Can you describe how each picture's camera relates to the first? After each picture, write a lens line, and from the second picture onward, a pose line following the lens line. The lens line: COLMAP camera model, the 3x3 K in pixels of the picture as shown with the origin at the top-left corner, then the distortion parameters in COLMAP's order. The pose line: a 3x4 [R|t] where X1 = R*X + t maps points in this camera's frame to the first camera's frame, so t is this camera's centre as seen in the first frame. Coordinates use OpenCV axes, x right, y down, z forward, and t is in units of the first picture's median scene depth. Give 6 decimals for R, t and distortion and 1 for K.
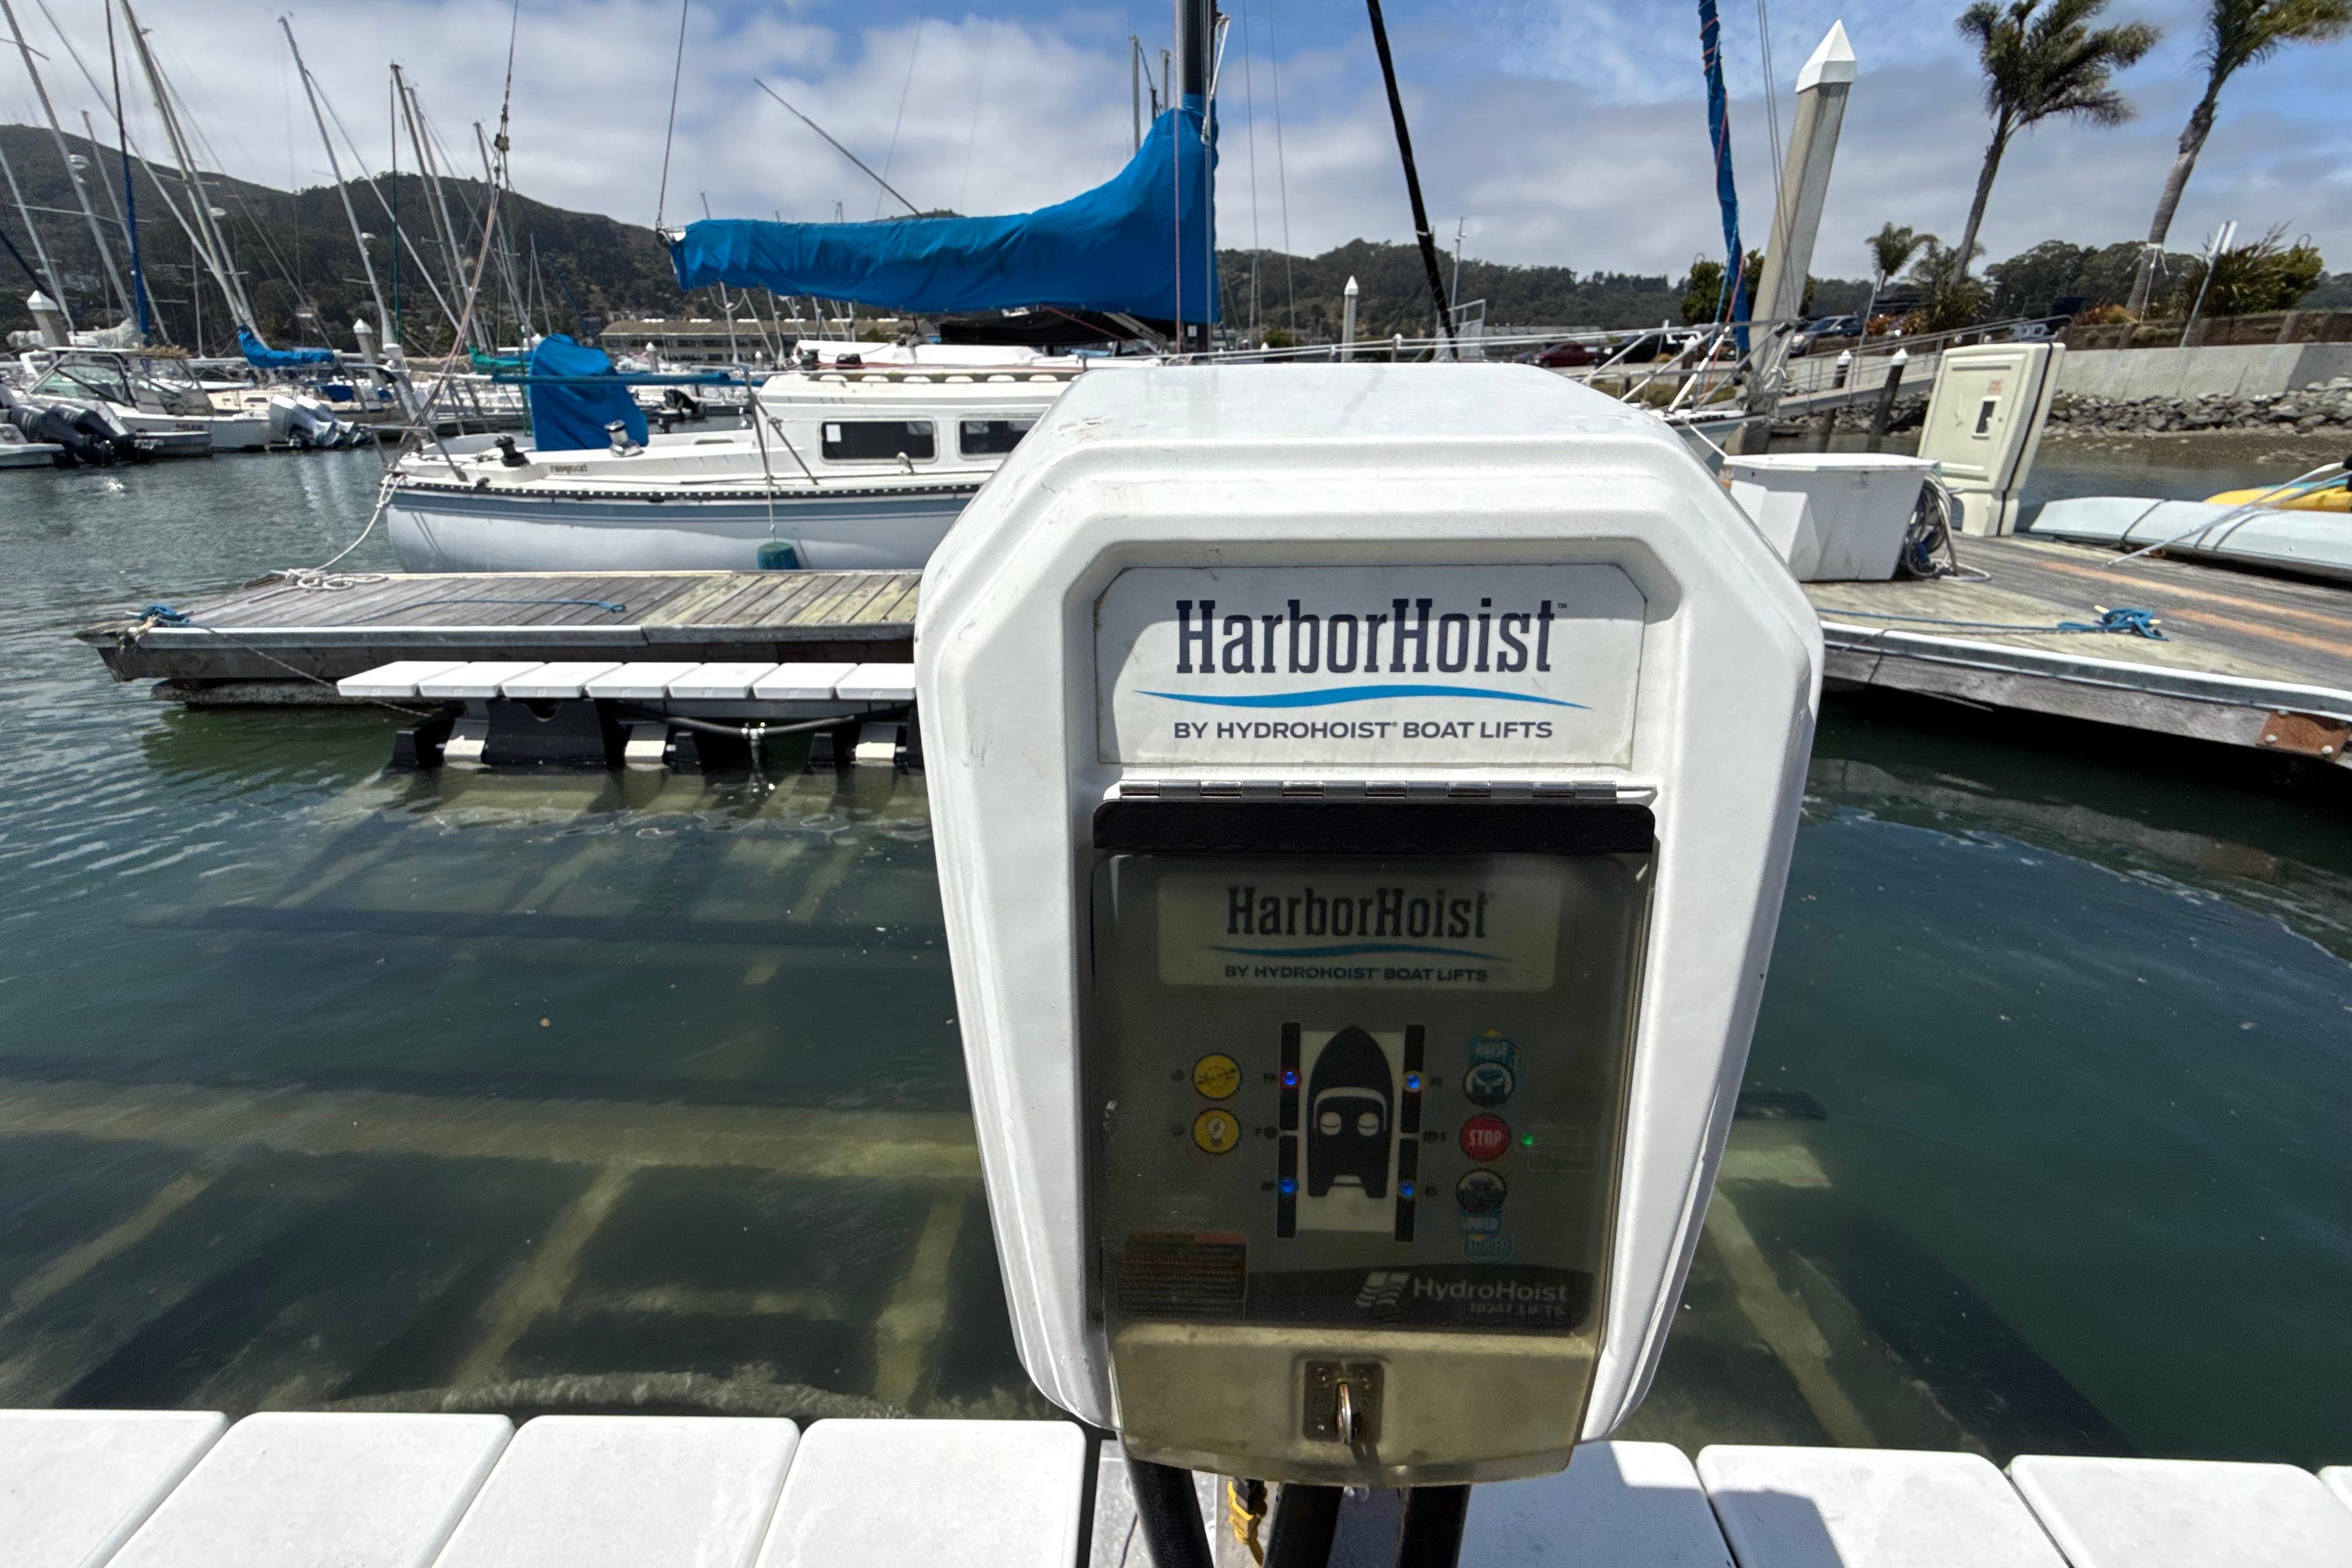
lens RADIAL K [[935.0, 0, 1164.0], [0, 935.0, 786.6], [0, 0, 1]] dist [0.000384, 0.000200]
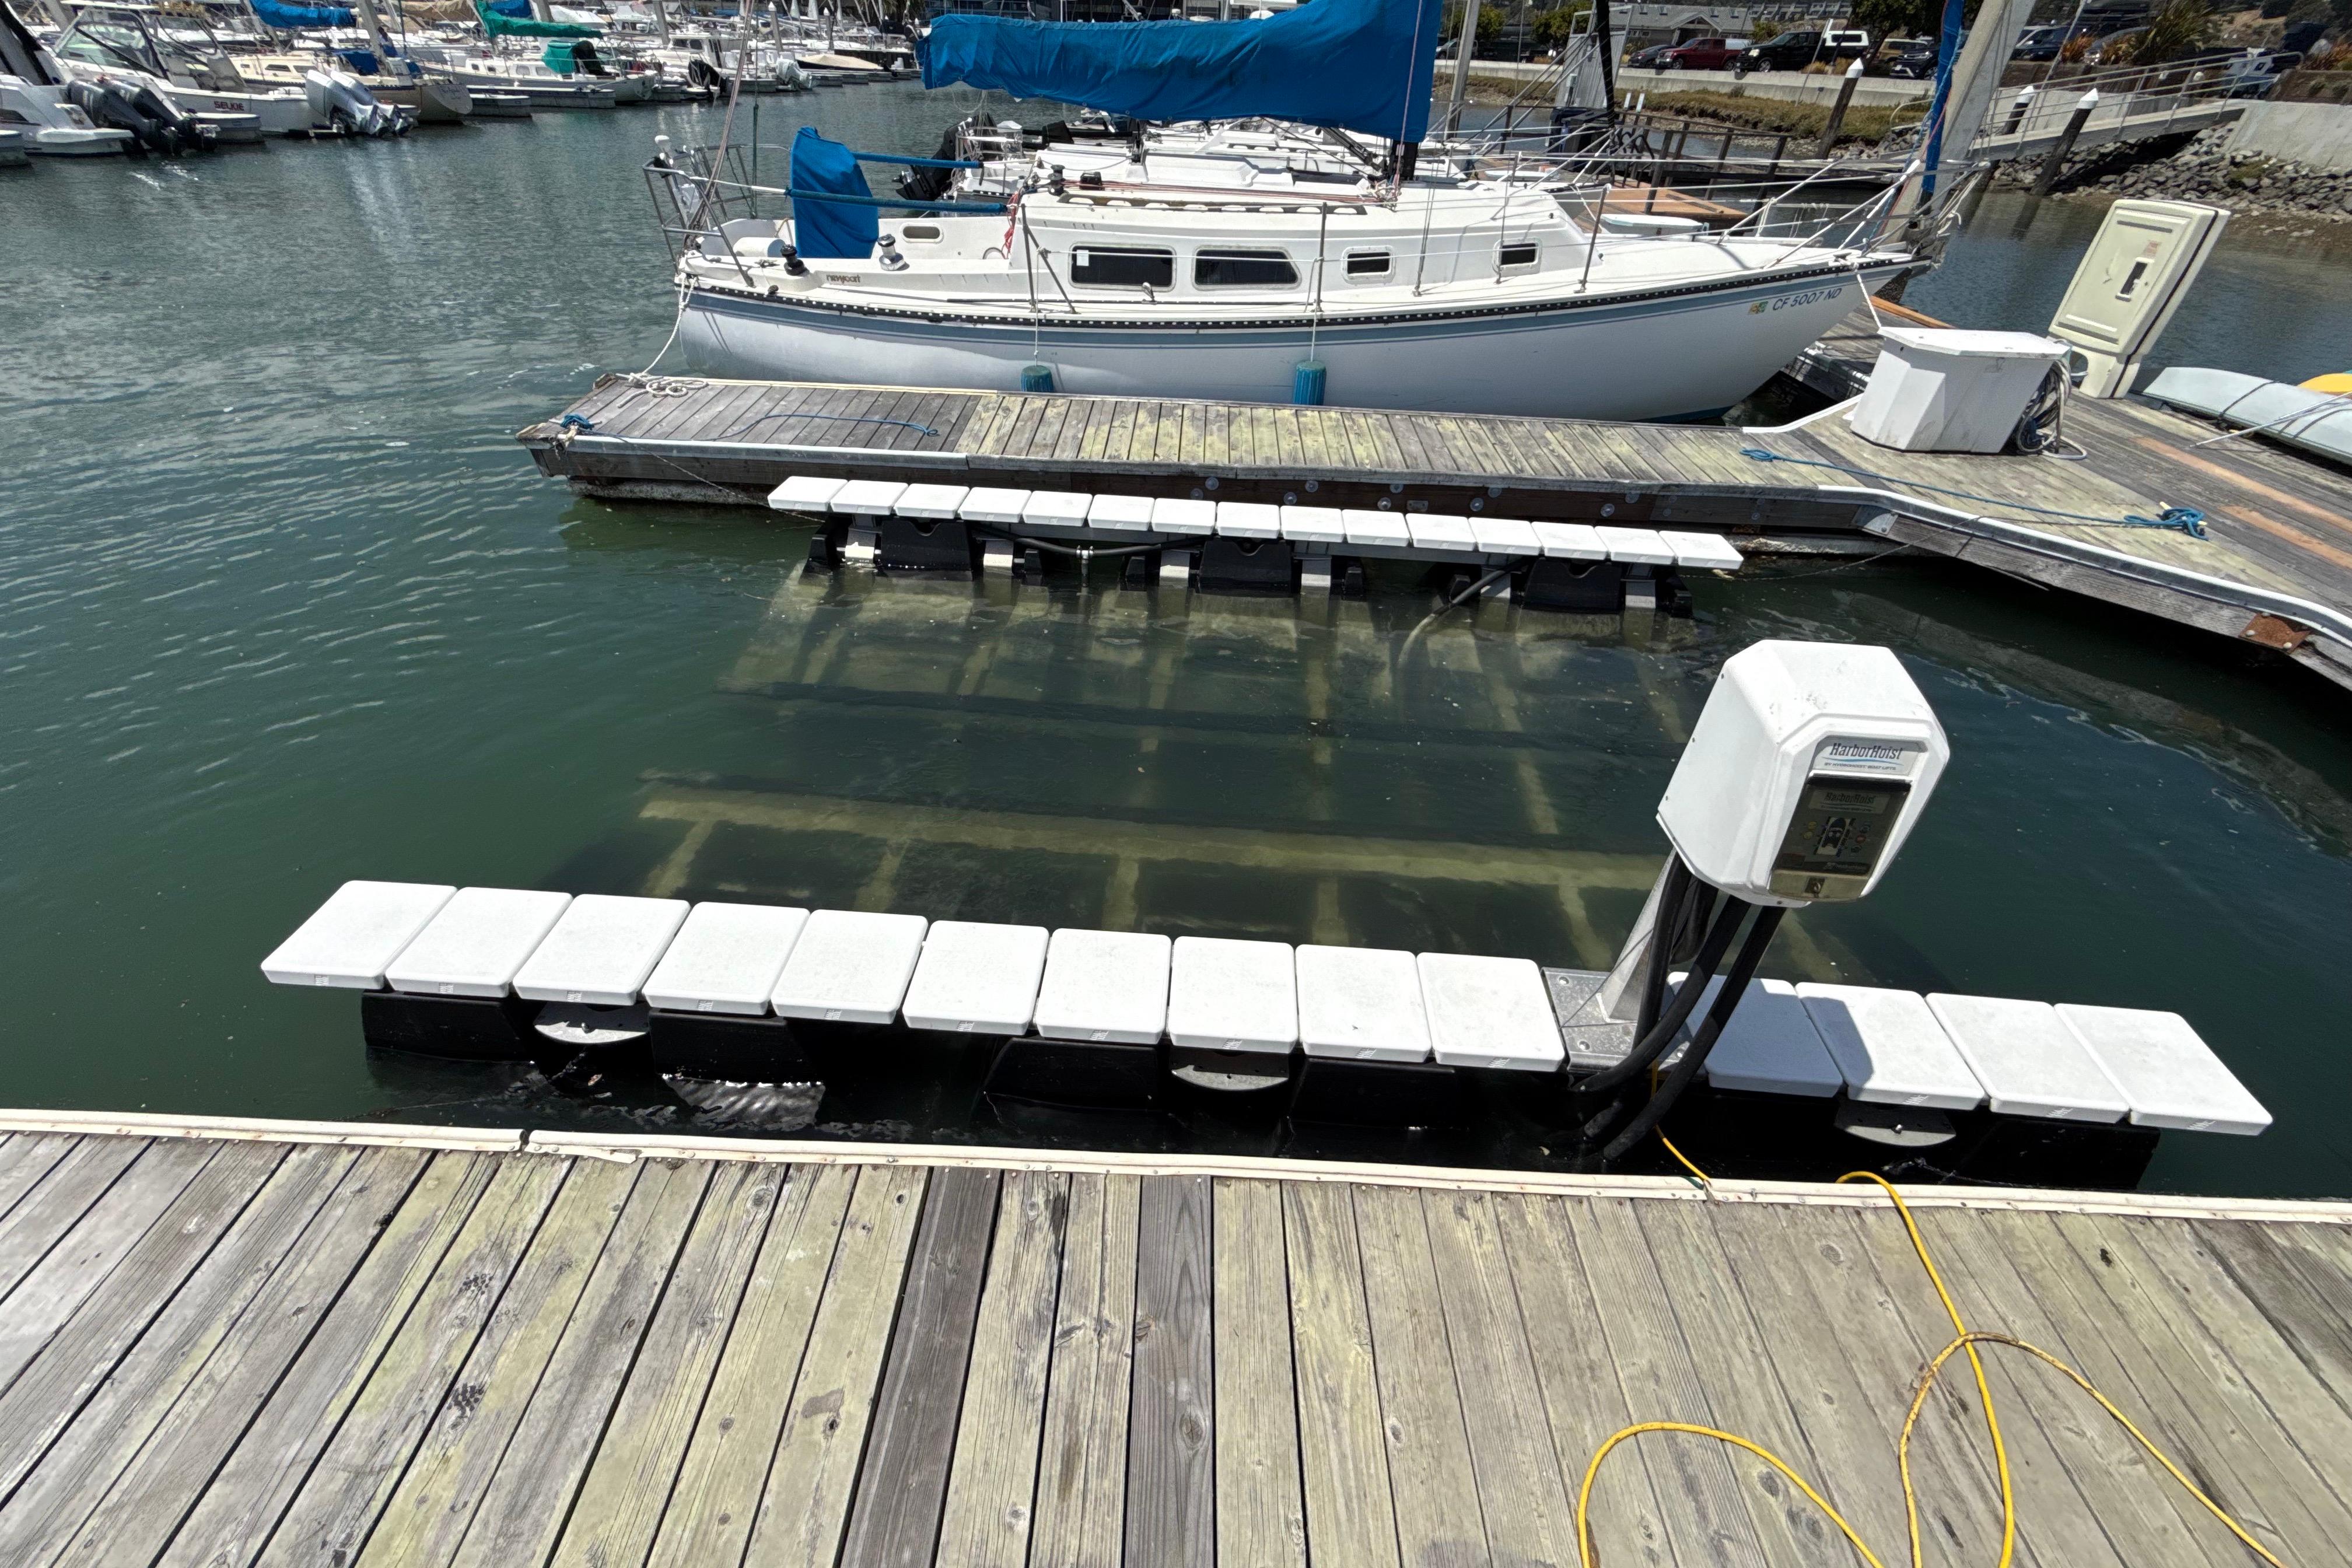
lens RADIAL K [[935.0, 0, 1164.0], [0, 935.0, 786.6], [0, 0, 1]] dist [0.000384, 0.000200]
pose [[0.998220, 0.058493, -0.011677, -0.202202], [-0.053538, 0.964944, 0.256939, -0.059504], [0.026297, -0.255856, 0.966357, -0.235029]]
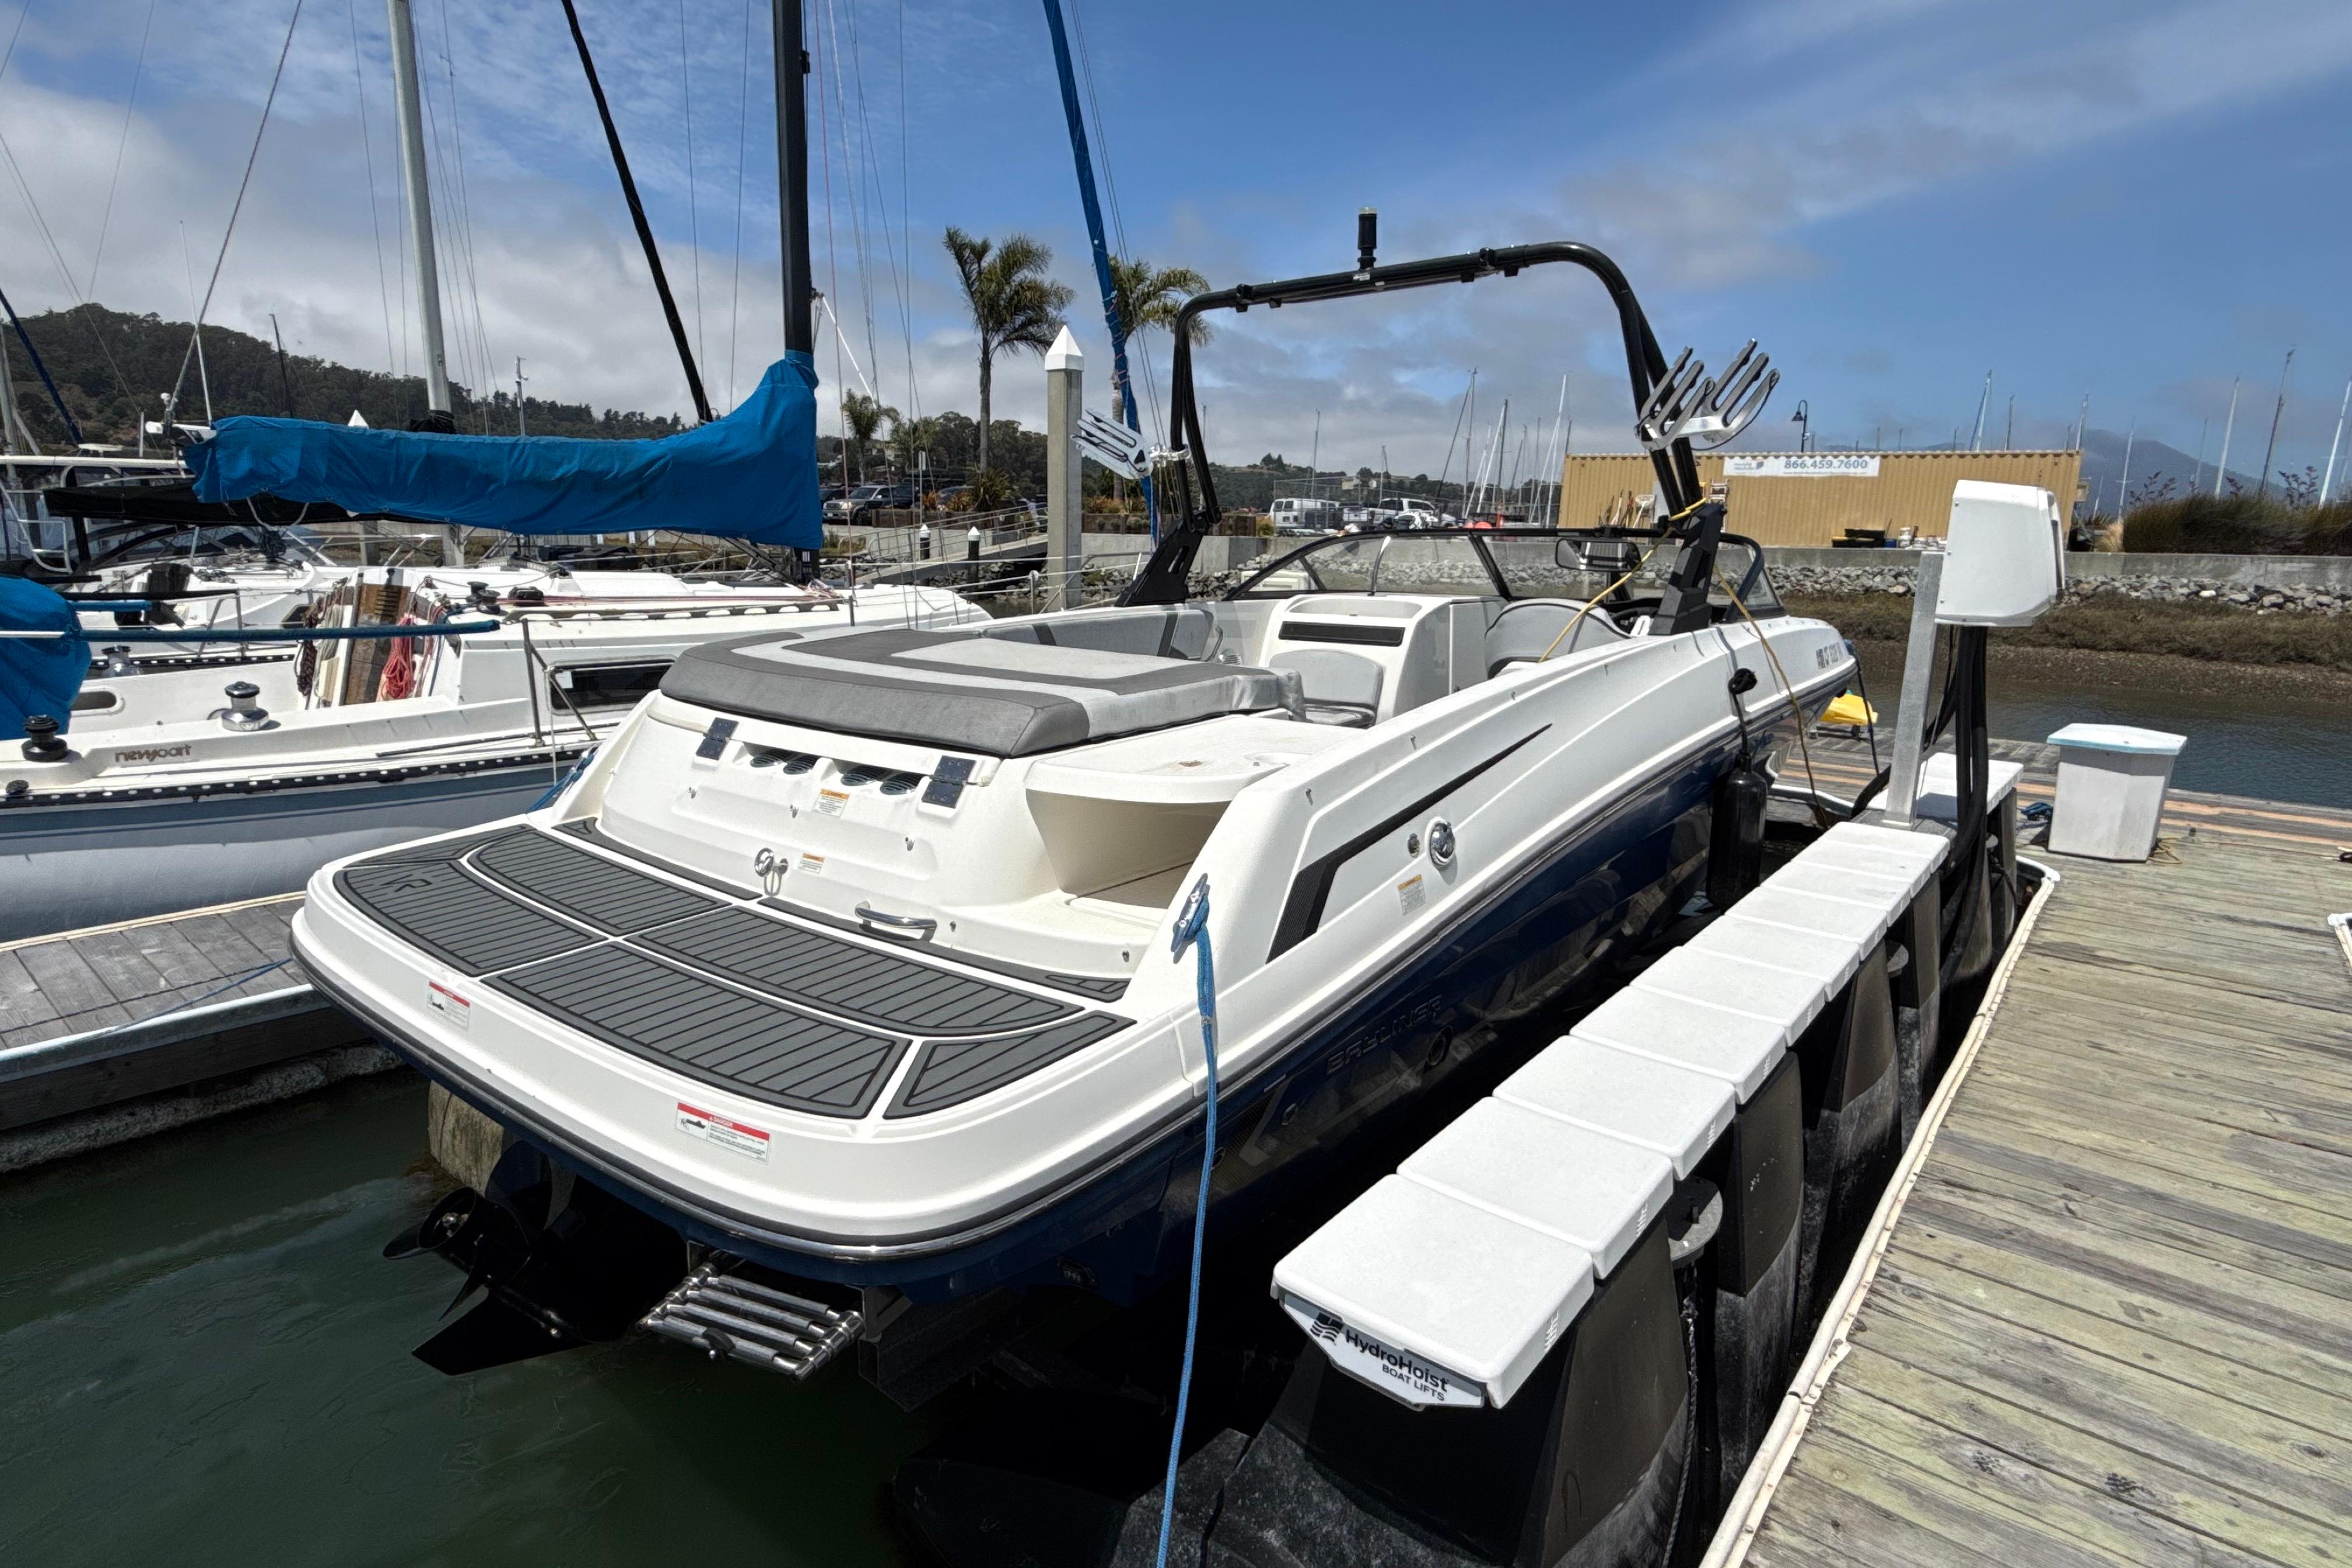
lens RADIAL K [[1252.7, 0, 1181.3], [0, 1252.7, 785.2], [0, 0, 1]] dist [0.015368, -0.033694]
pose [[0.652606, -0.124832, 0.747344, -0.832972], [0.275779, 0.957816, -0.080832, -0.040564], [-0.705727, 0.258854, 0.659503, -0.112728]]
